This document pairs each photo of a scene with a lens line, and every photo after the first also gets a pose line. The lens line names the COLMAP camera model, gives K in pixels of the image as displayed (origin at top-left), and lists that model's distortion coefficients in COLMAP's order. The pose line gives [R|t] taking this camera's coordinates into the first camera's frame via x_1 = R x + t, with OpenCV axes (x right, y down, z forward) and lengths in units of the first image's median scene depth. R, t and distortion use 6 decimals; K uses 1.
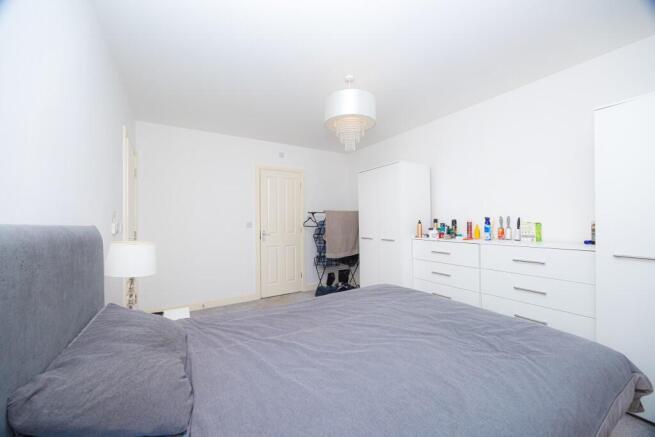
lens RADIAL K [[248.7, 0, 327.6], [0, 248.7, 221.1], [0, 0, 1]] dist [0.000638, 0.000113]
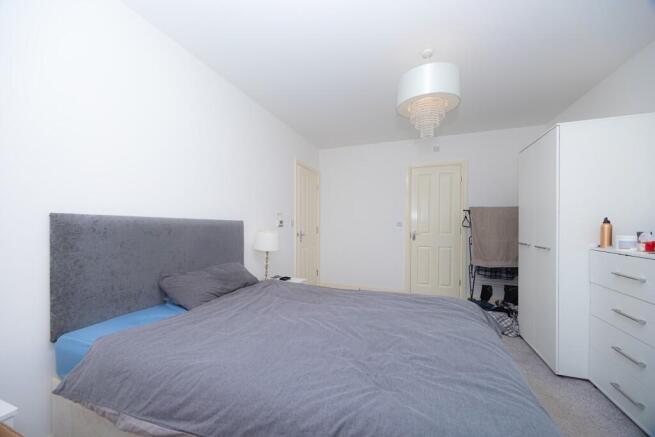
lens RADIAL K [[260.1, 0, 337.4], [0, 260.1, 227.5], [0, 0, 1]] dist [-0.000463, -0.000027]
pose [[0.620164, 0.021865, -0.784167, 0.455995], [-0.009876, 0.999750, 0.020065, 0.012925], [0.784410, -0.004699, 0.620225, 0.140023]]
